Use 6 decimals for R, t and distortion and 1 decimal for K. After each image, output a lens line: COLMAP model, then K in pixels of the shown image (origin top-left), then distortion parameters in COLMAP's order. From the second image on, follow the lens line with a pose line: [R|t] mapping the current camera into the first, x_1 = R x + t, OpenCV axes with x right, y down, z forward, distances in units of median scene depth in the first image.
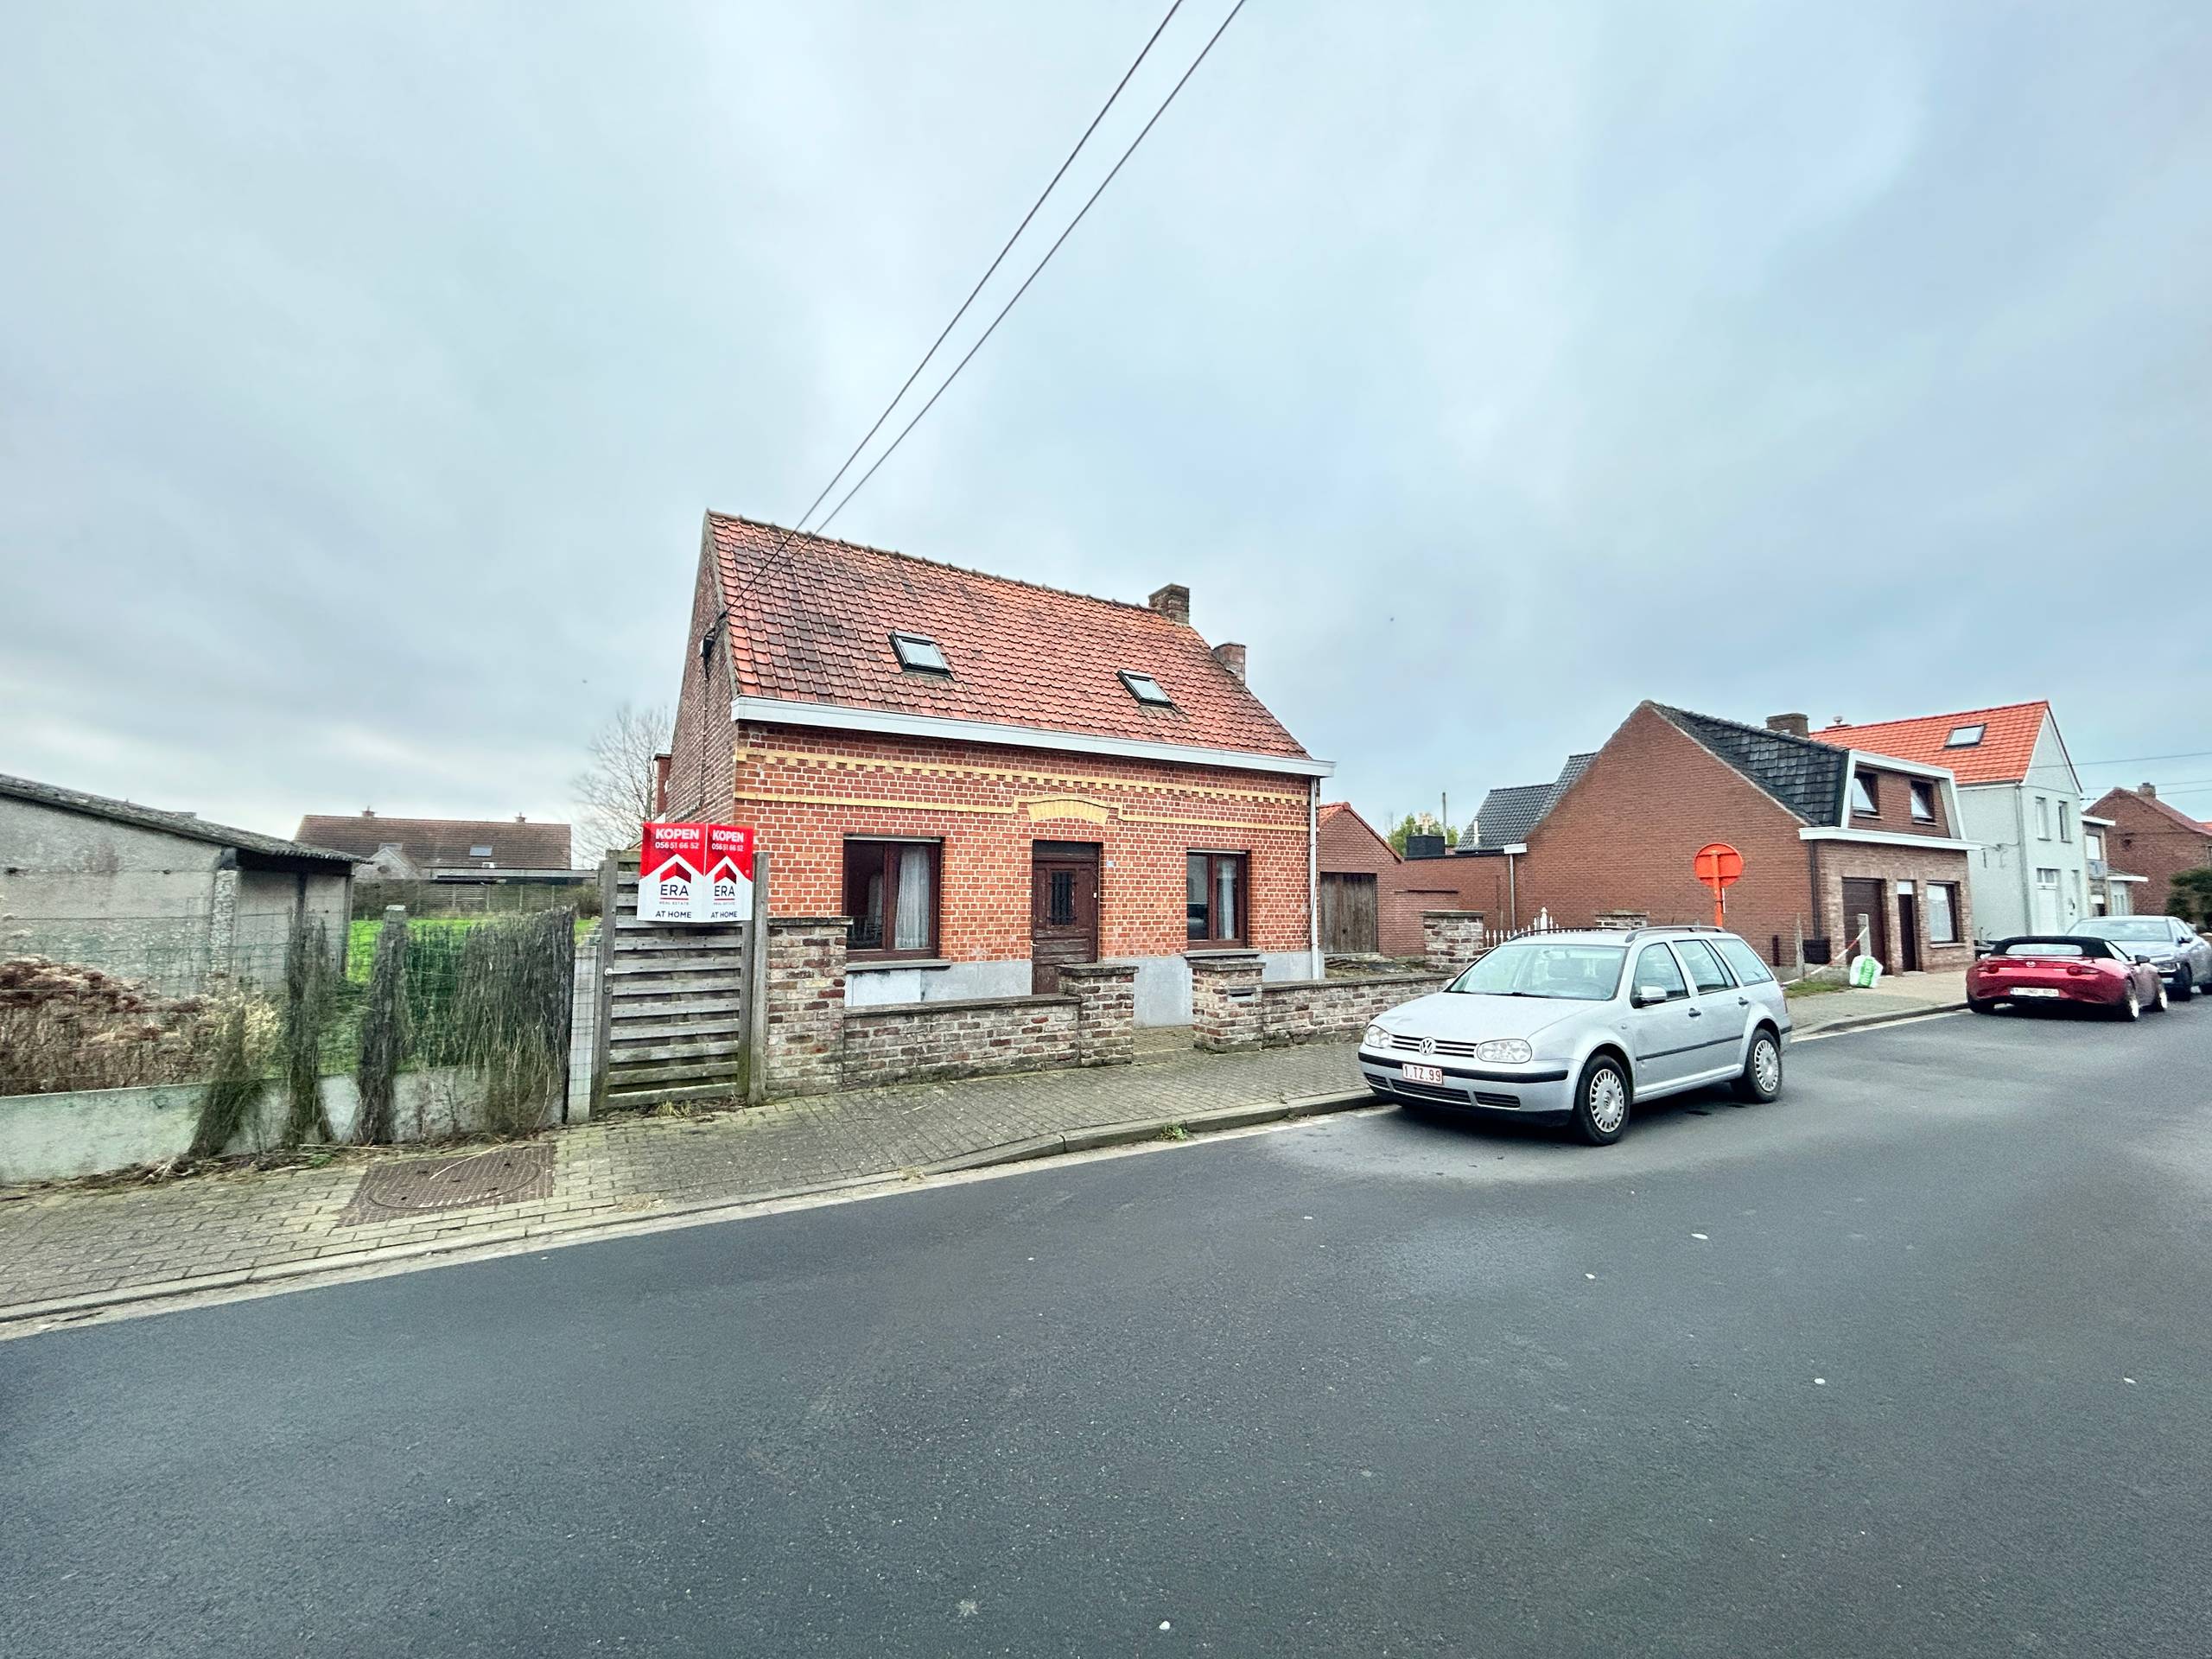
lens RADIAL K [[896.8, 0, 1106.5], [0, 896.8, 836.2], [0, 0, 1]] dist [-0.000011, -0.000950]
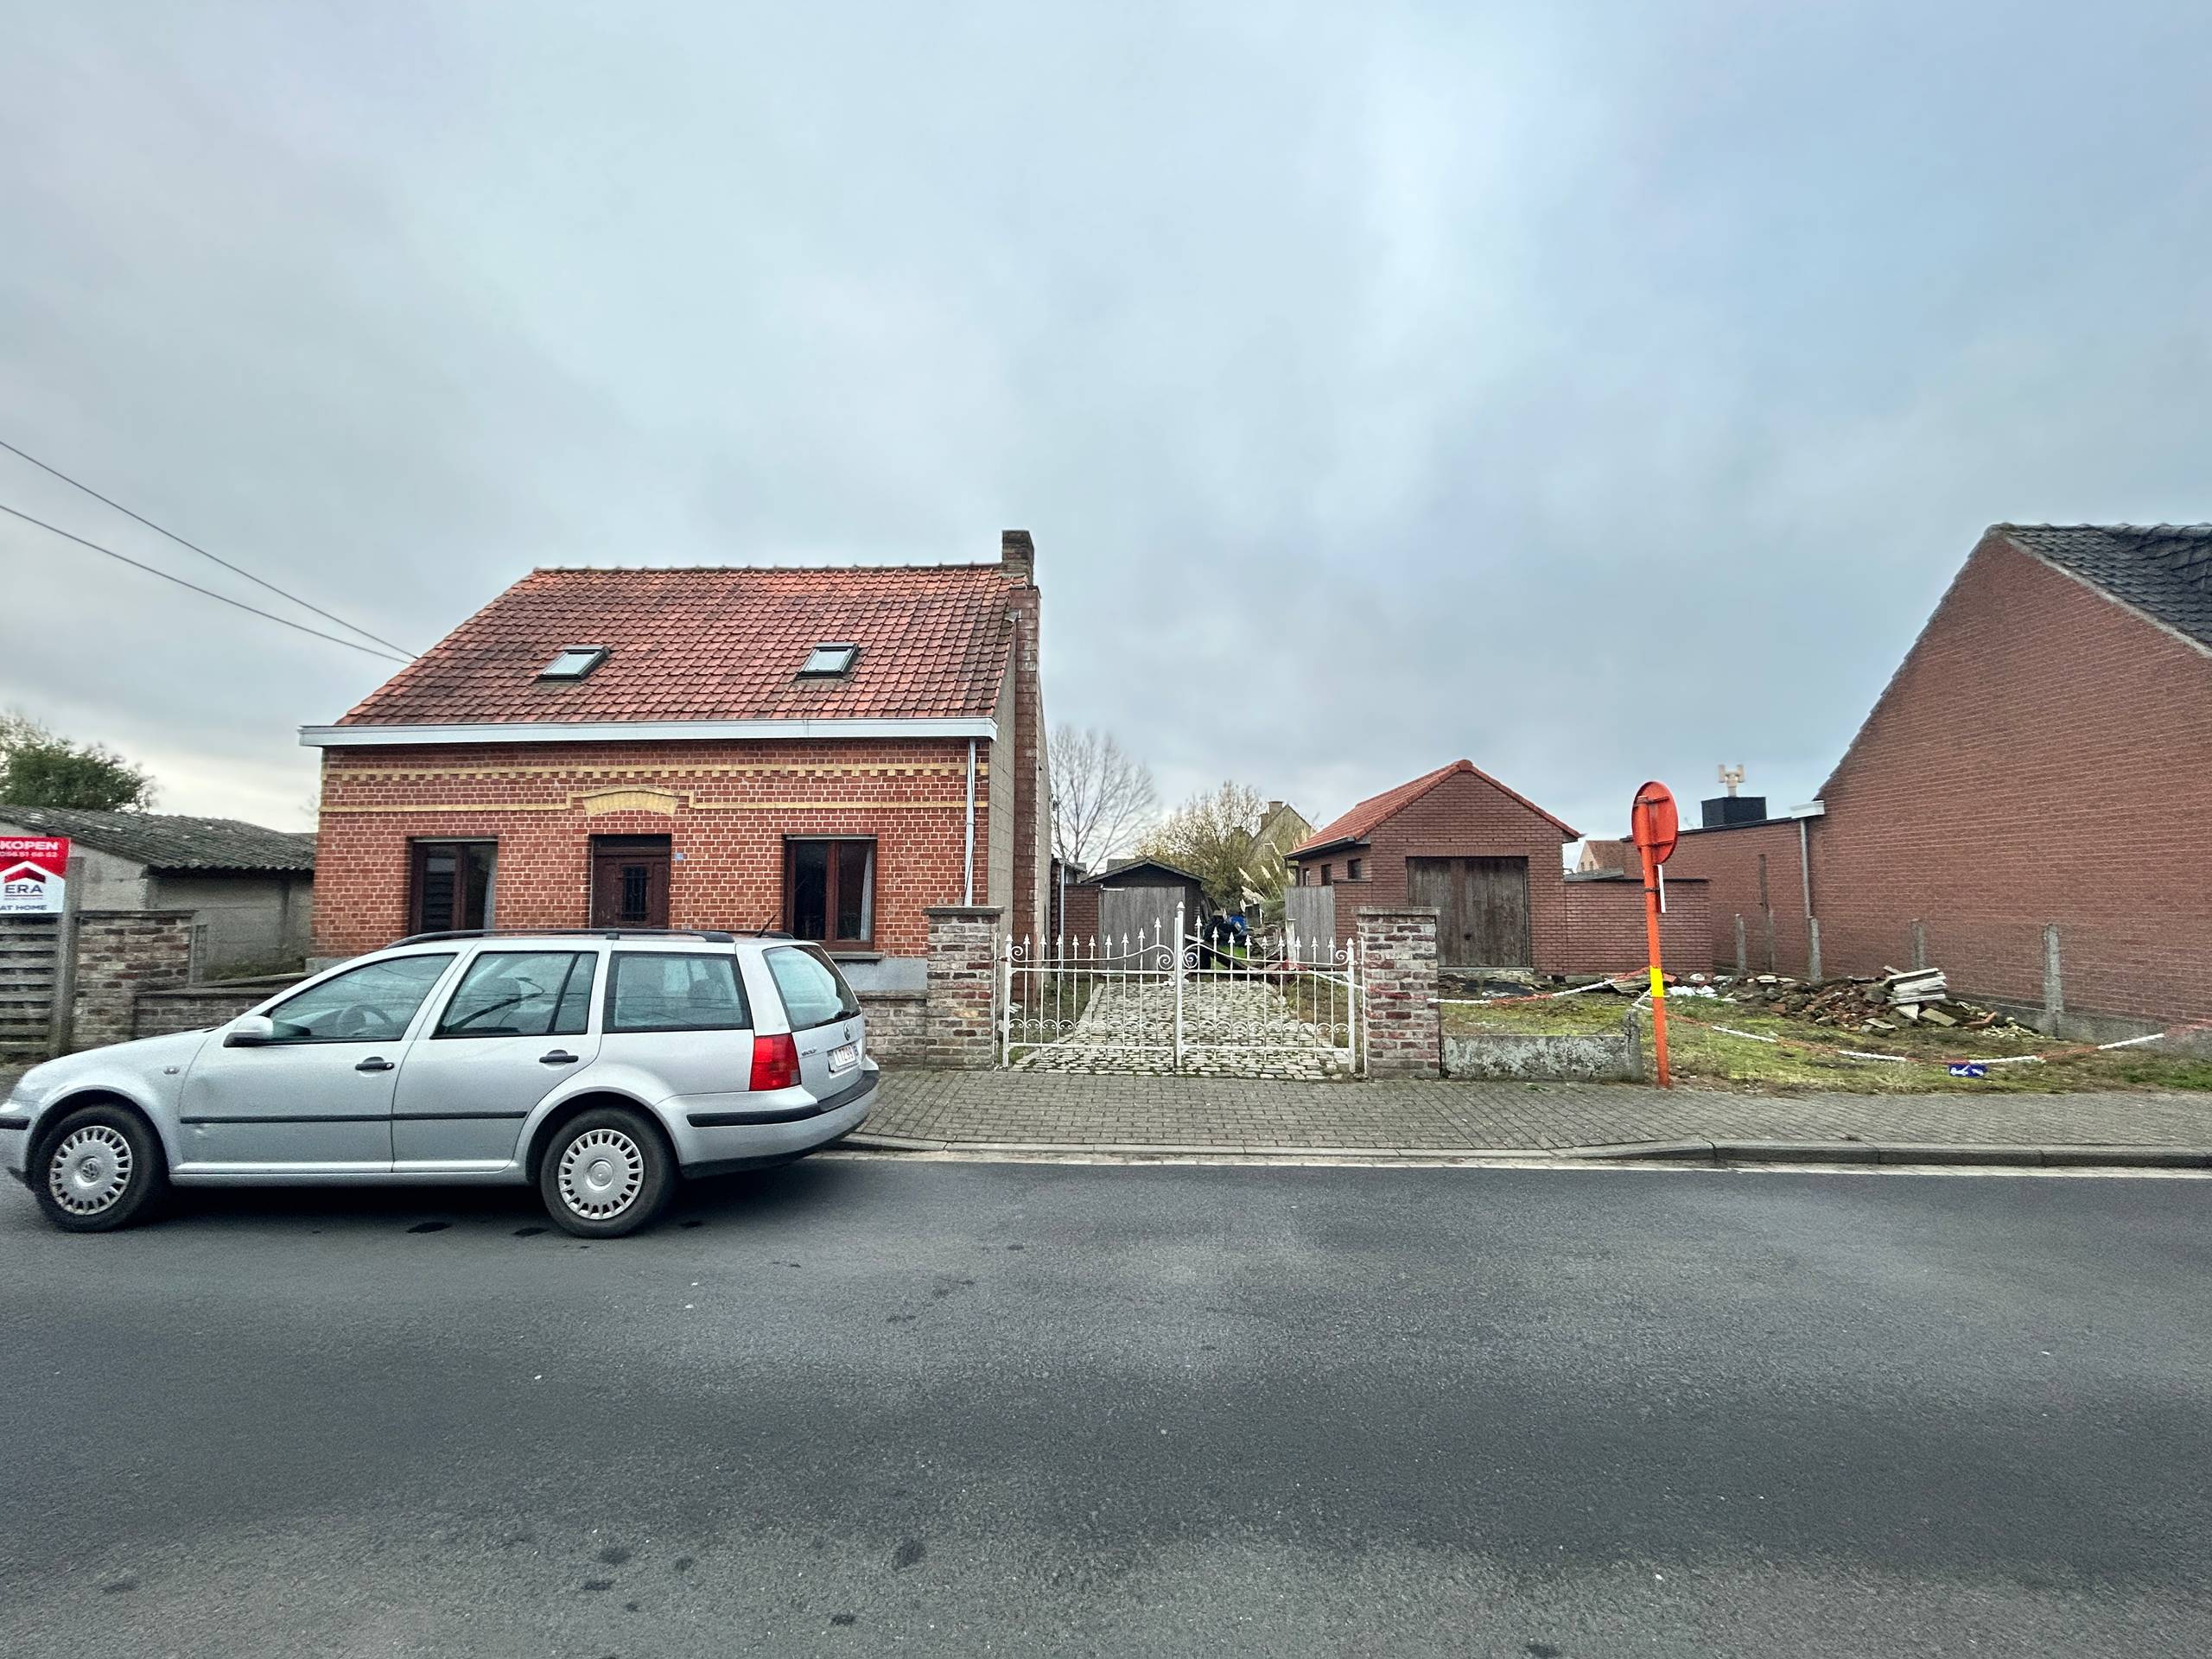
lens RADIAL K [[896.8, 0, 1106.6], [0, 896.8, 832.5], [0, 0, 1]] dist [-0.000011, -0.000950]
pose [[0.825043, -0.045505, -0.563235, 0.957025], [0.044413, 0.998891, -0.015645, 0.042899], [0.563322, -0.012107, 0.826149, 0.508543]]
